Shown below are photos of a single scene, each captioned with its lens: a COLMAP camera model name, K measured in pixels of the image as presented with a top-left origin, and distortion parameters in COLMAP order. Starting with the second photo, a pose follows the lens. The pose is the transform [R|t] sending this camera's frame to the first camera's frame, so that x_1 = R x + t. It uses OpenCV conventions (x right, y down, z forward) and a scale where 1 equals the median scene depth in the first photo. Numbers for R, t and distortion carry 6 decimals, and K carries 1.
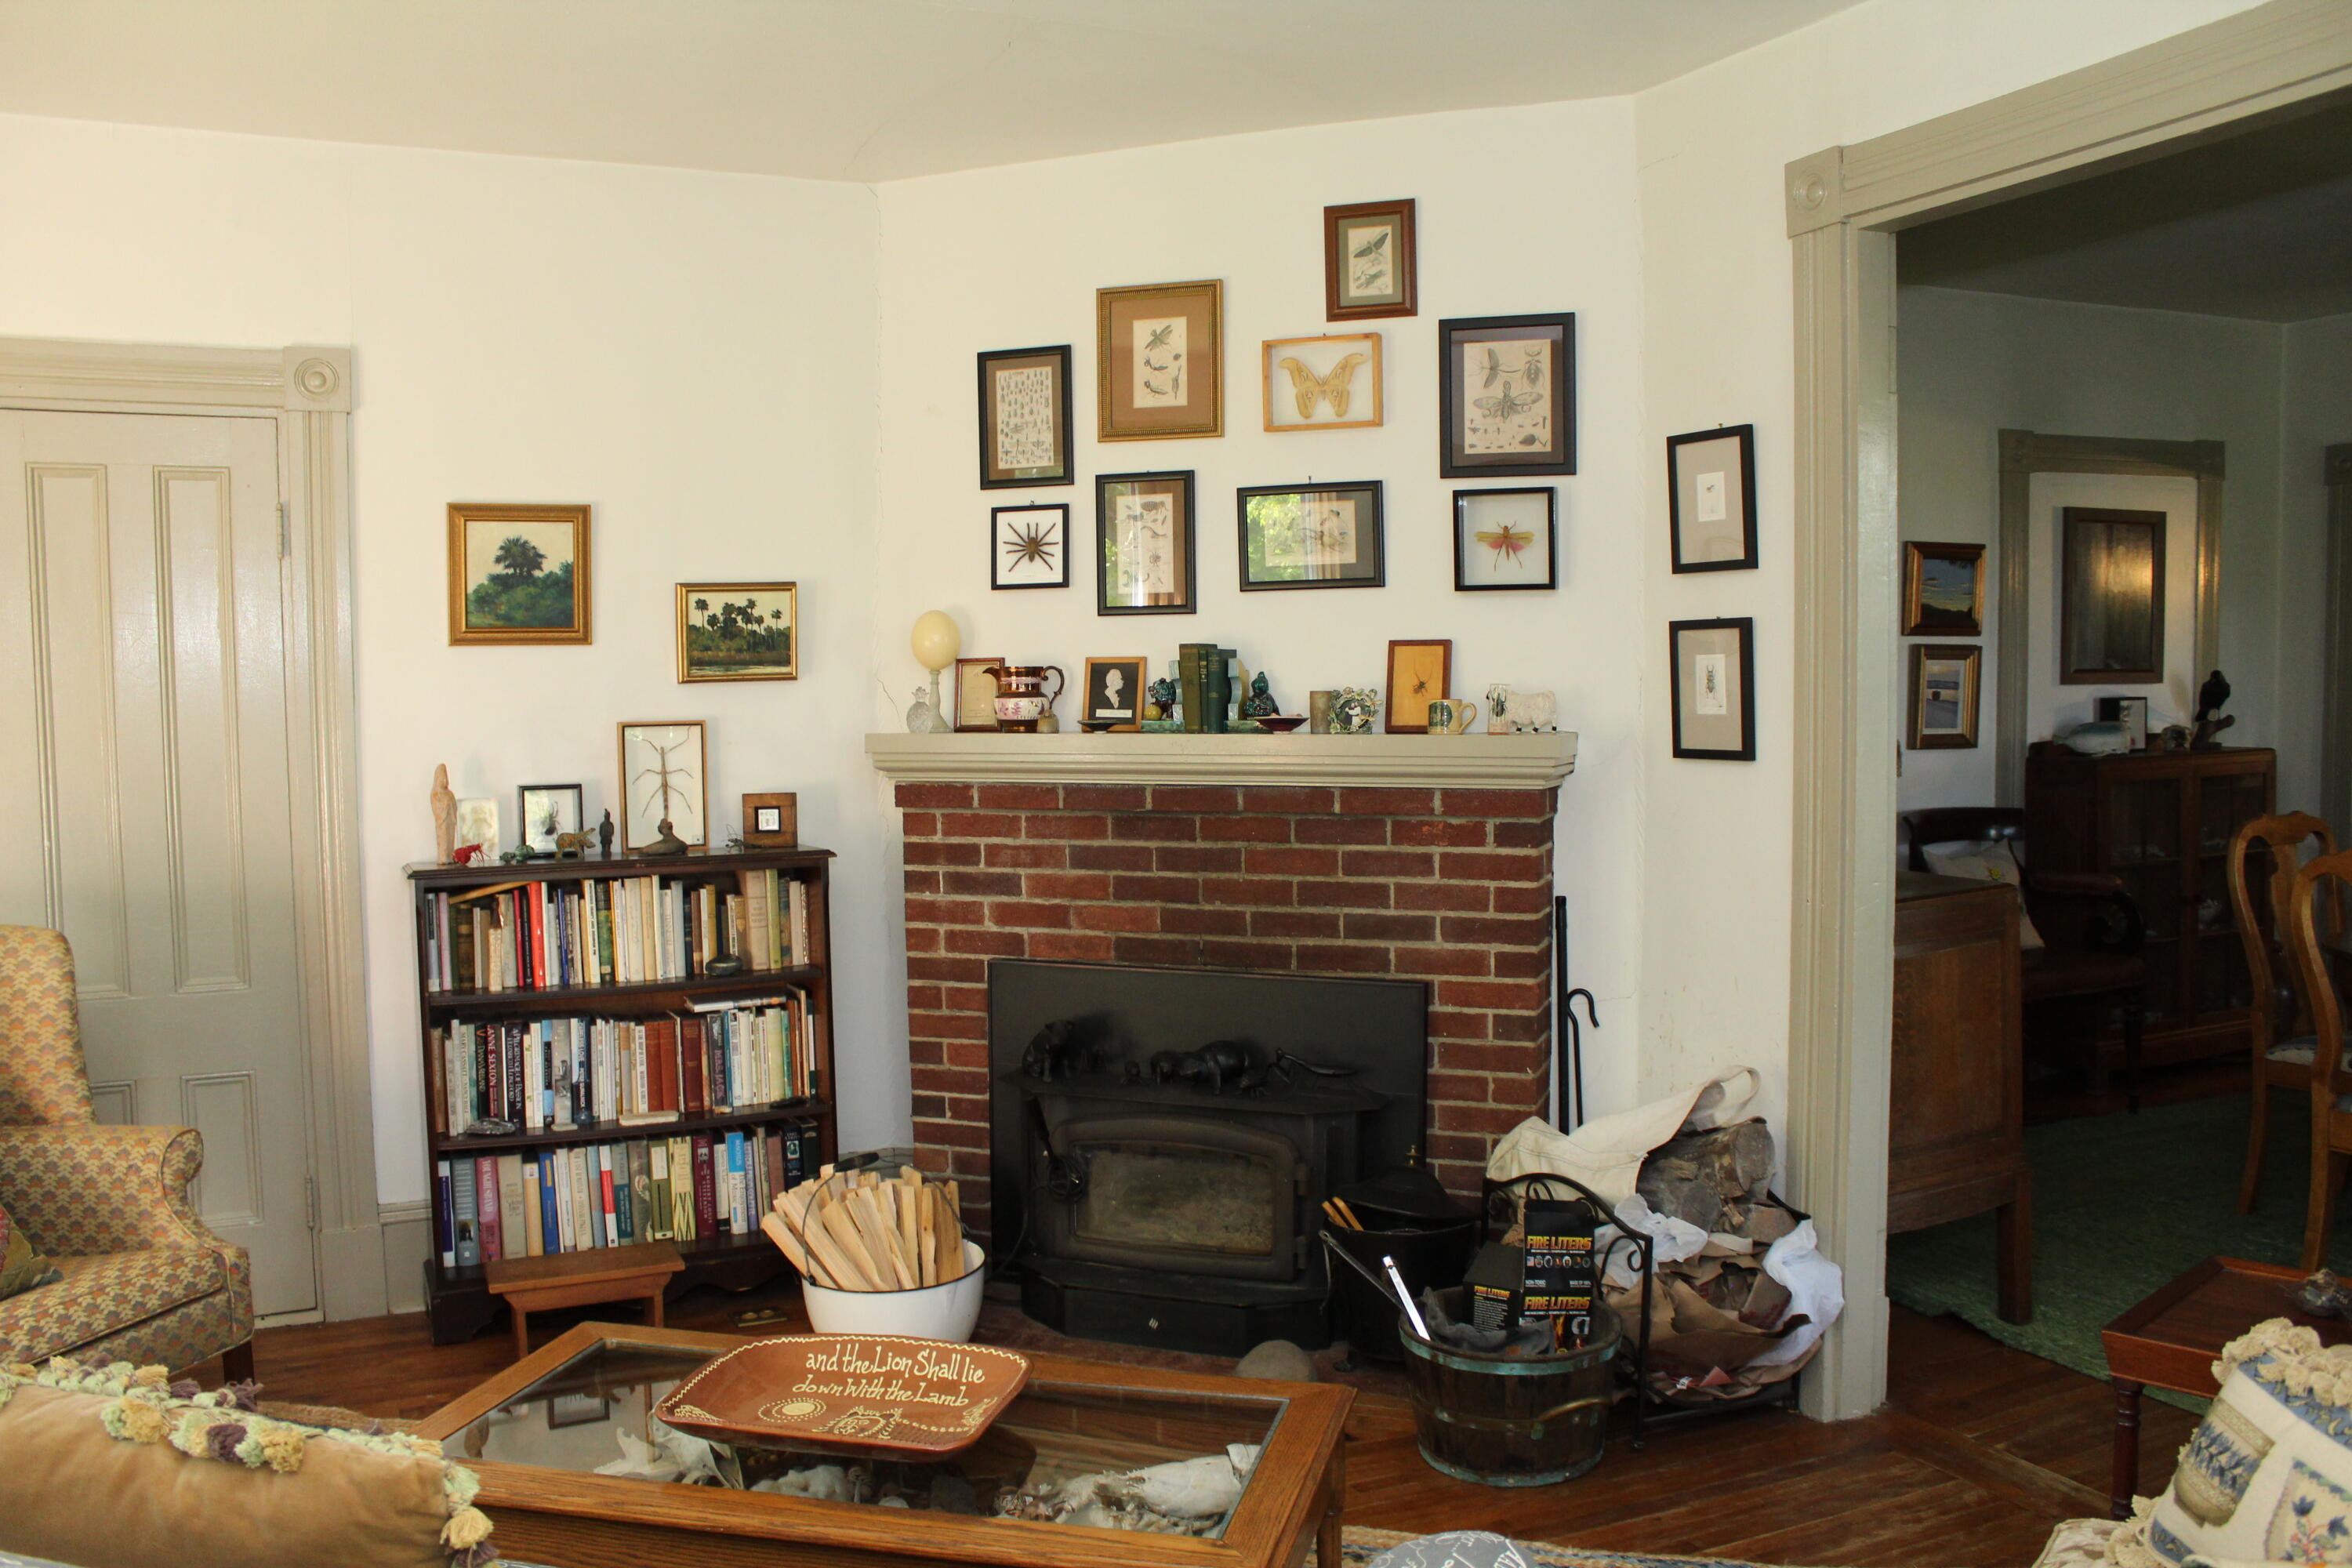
lens RADIAL K [[1918.5, 0, 1142.9], [0, 1918.5, 799.6], [0, 0, 1]] dist [-0.165489, 0.145148]
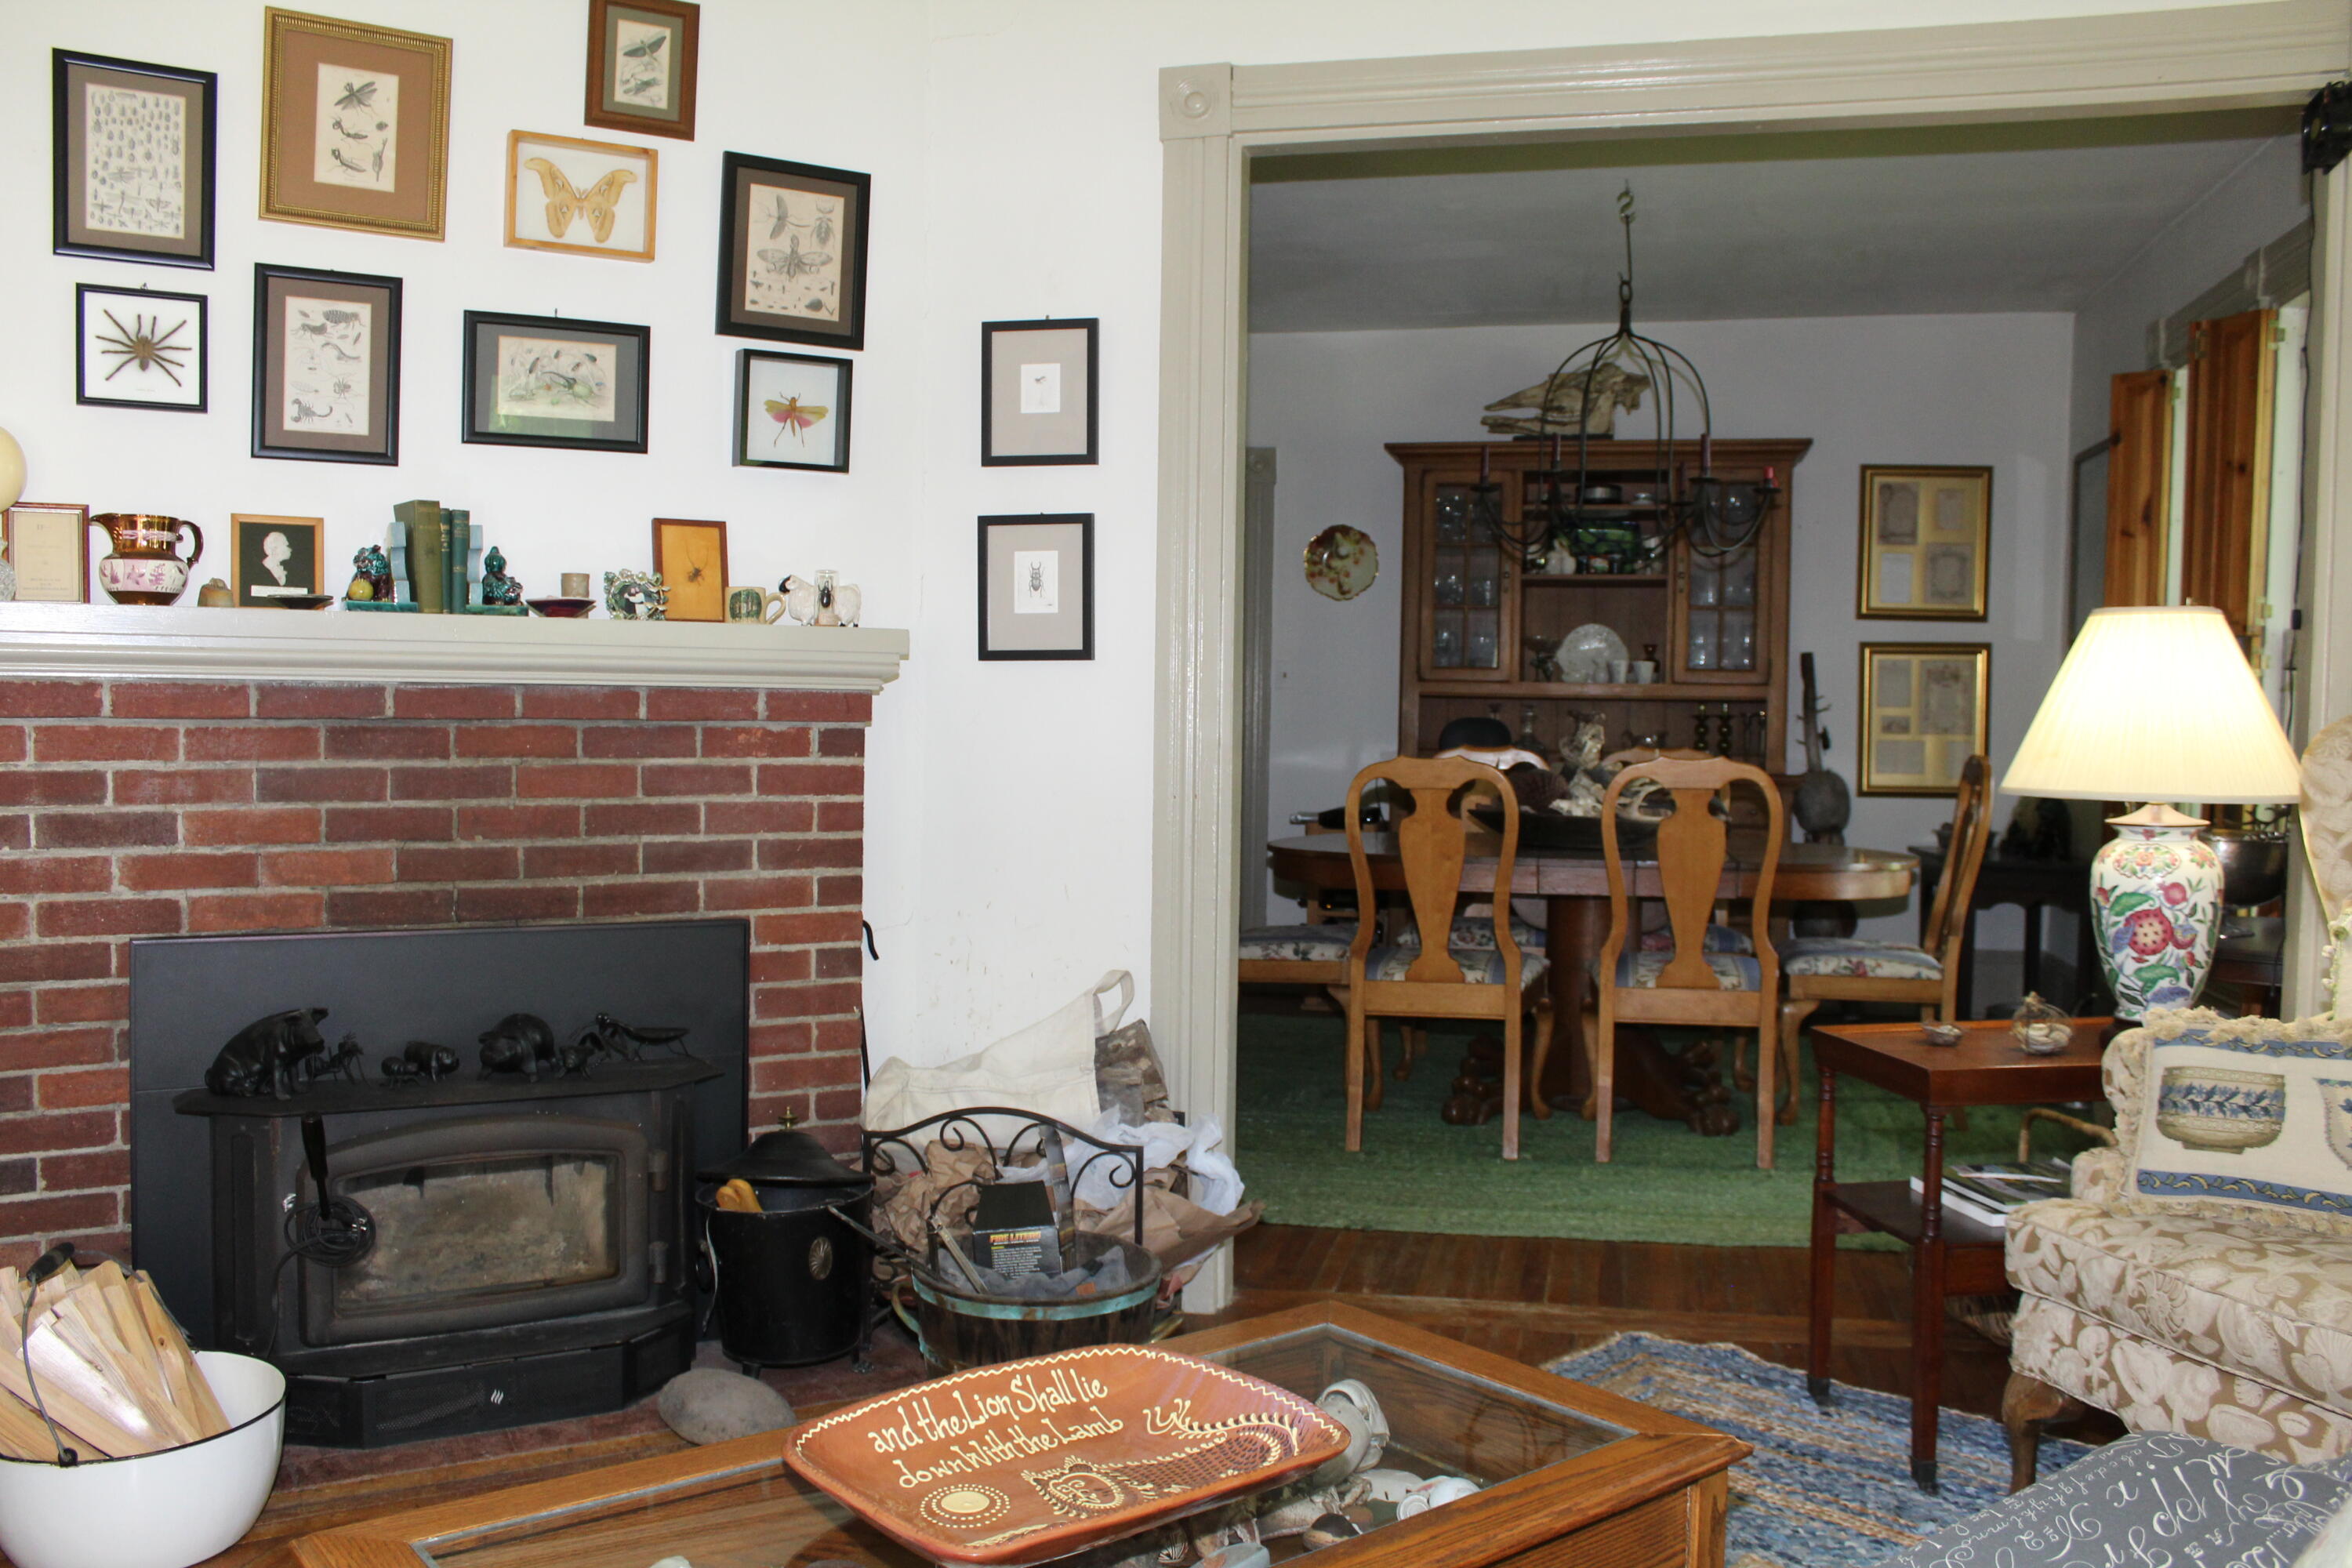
lens RADIAL K [[1918.5, 0, 1142.9], [0, 1918.5, 799.6], [0, 0, 1]] dist [-0.165489, 0.145148]
pose [[0.613633, -0.015534, 0.789439, -0.395110], [0.032943, 0.999440, -0.005941, 0.051782], [-0.788904, 0.029652, 0.613801, 0.327605]]
